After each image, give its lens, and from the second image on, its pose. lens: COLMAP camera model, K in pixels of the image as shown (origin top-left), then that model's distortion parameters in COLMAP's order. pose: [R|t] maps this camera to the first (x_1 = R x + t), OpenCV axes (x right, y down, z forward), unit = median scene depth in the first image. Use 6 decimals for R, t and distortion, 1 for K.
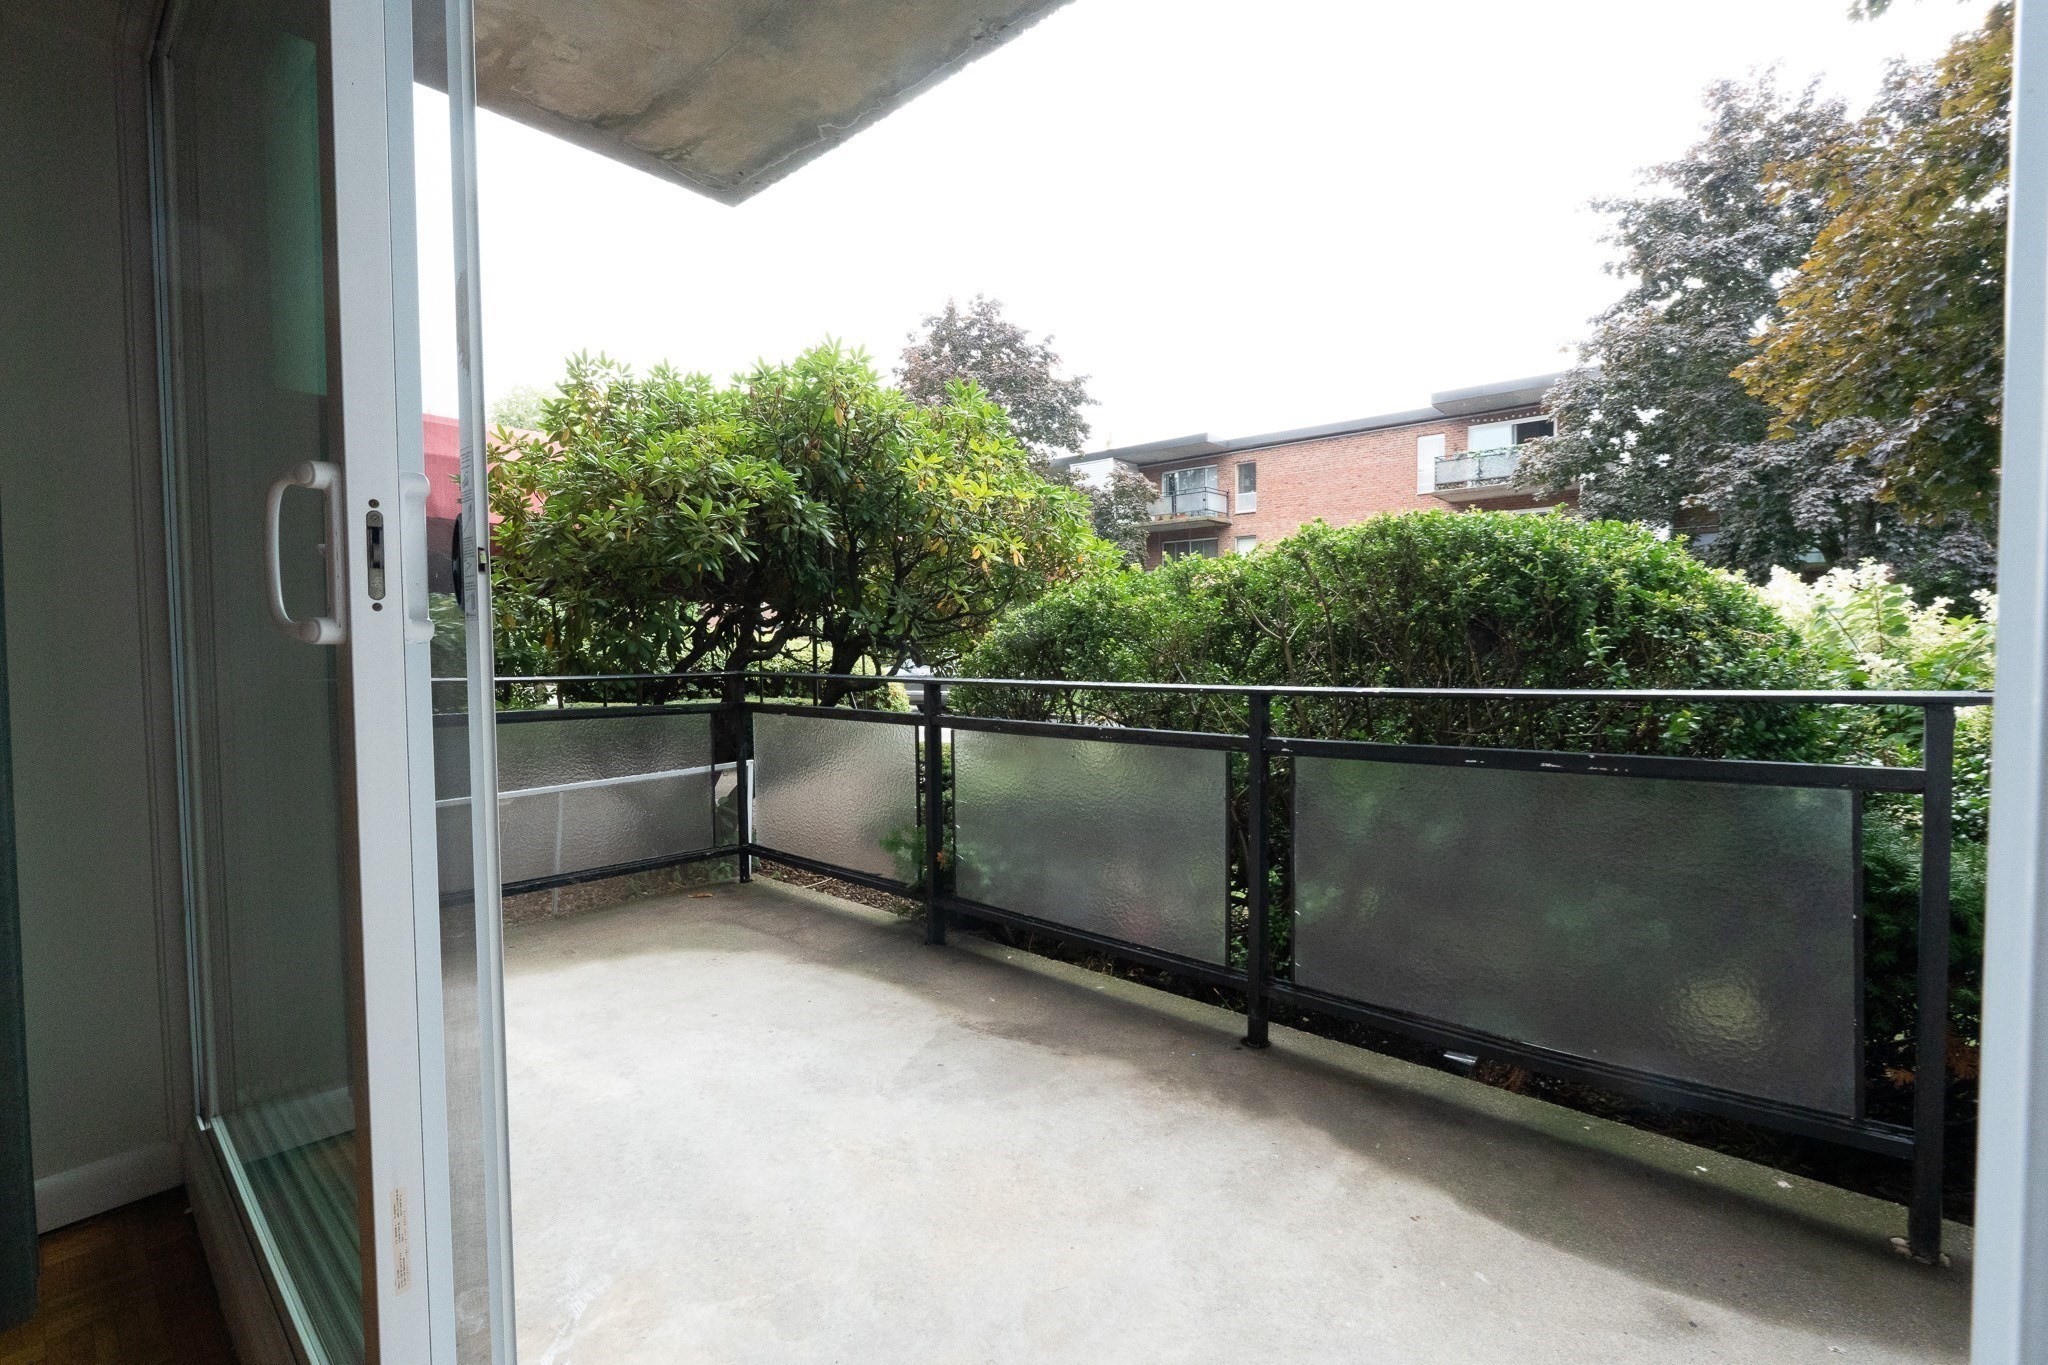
lens RADIAL K [[945.9, 0, 1003.2], [0, 945.9, 677.9], [0, 0, 1]] dist [-0.013444, 0.002307]
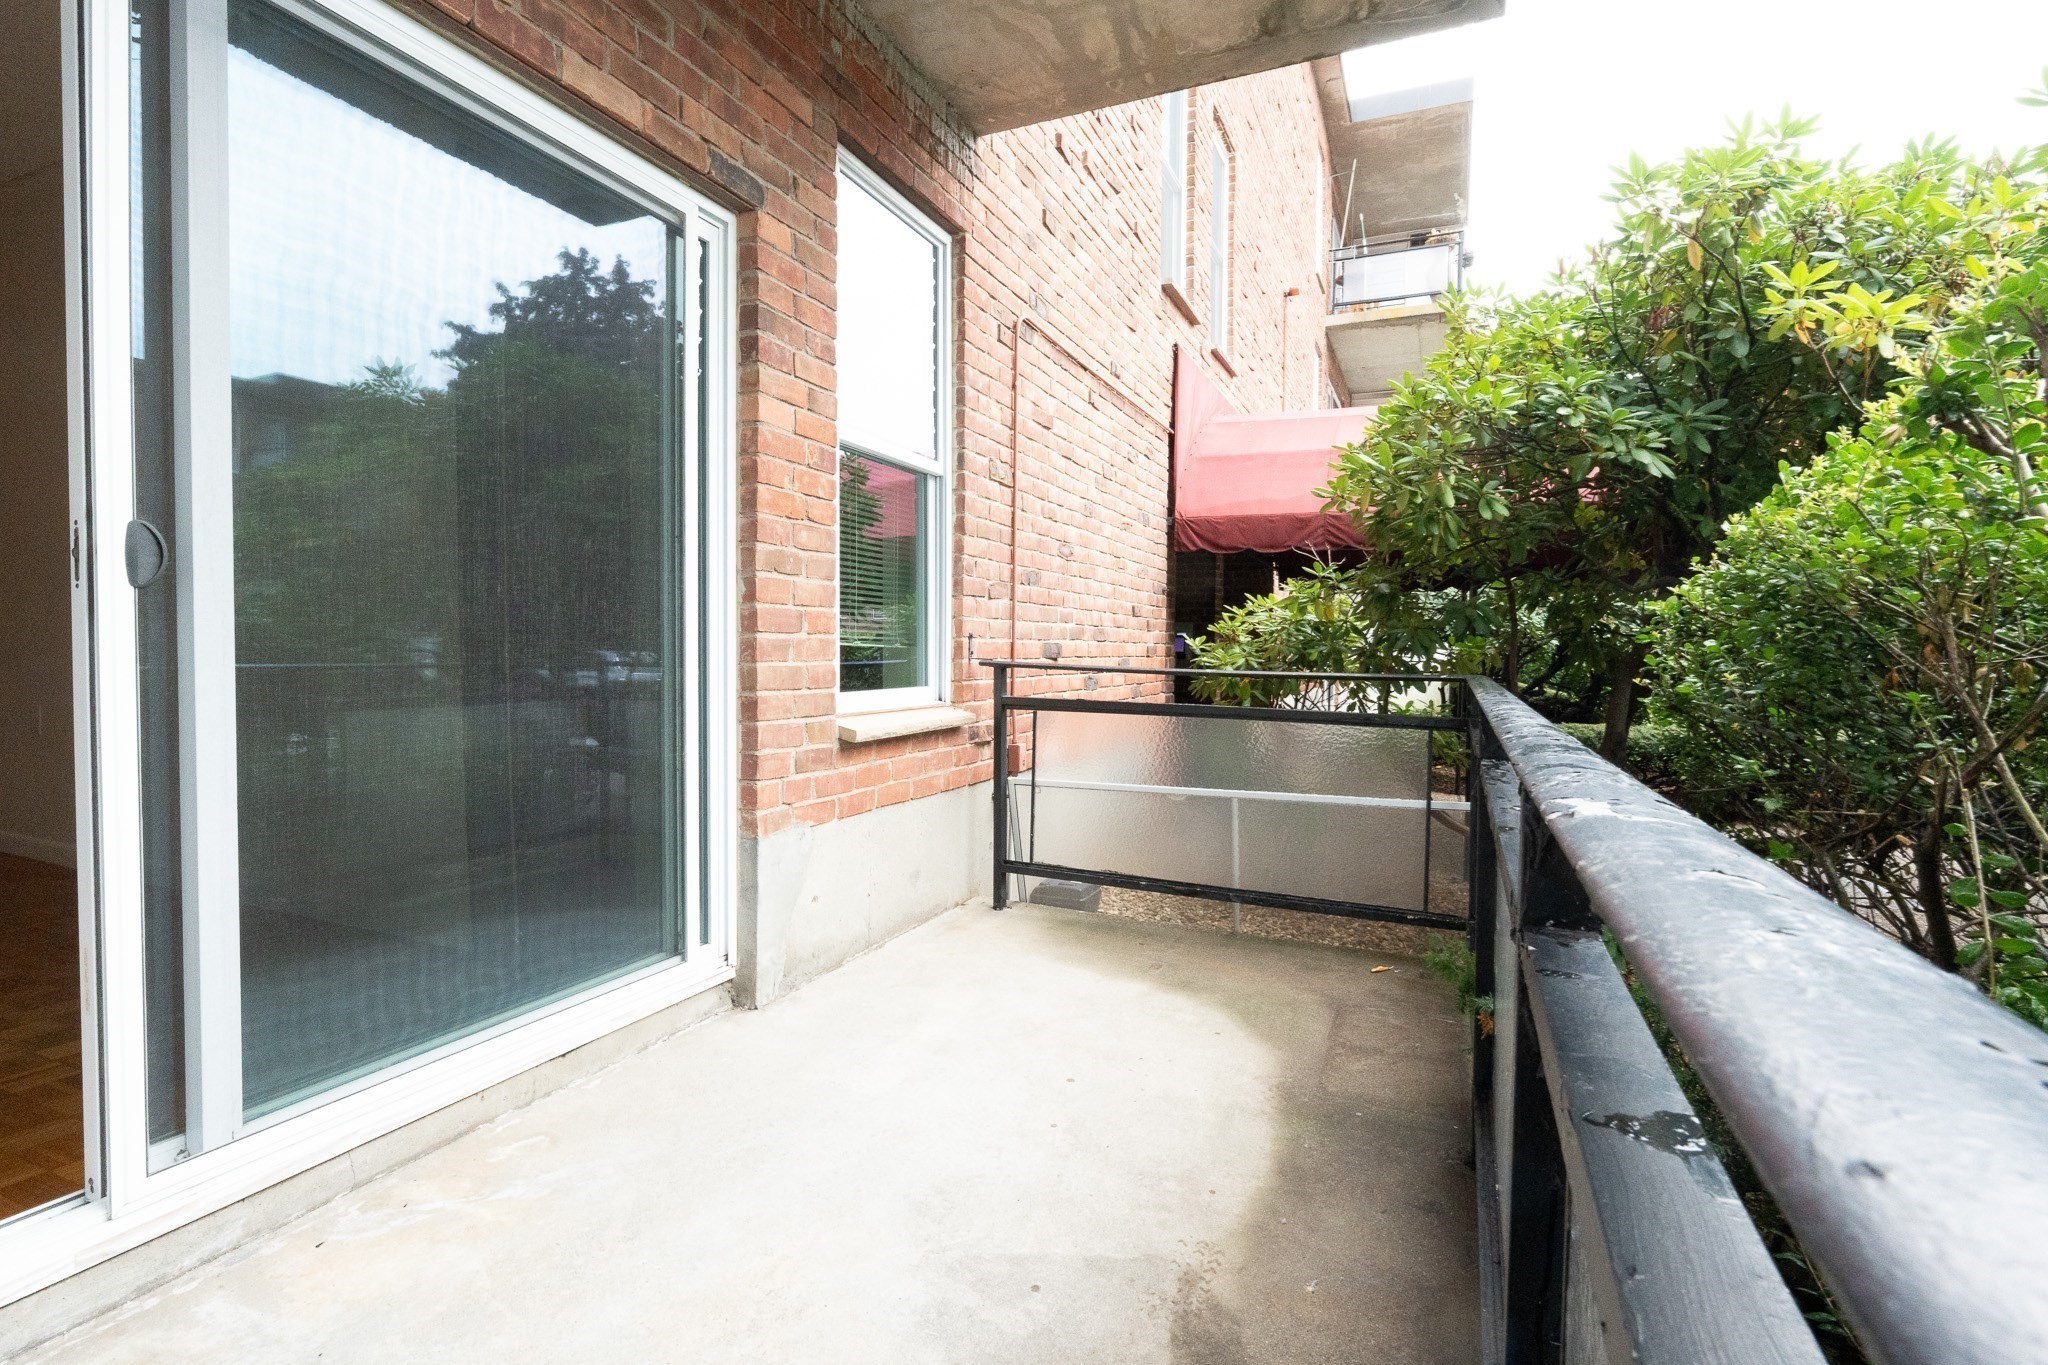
lens RADIAL K [[945.9, 0, 1009.3], [0, 945.9, 683.0], [0, 0, 1]] dist [-0.013444, 0.002307]
pose [[0.288924, 0.039722, -0.956528, 0.372423], [-0.048048, 0.998481, 0.026951, -0.006996], [0.956146, 0.038173, 0.290394, 0.569624]]
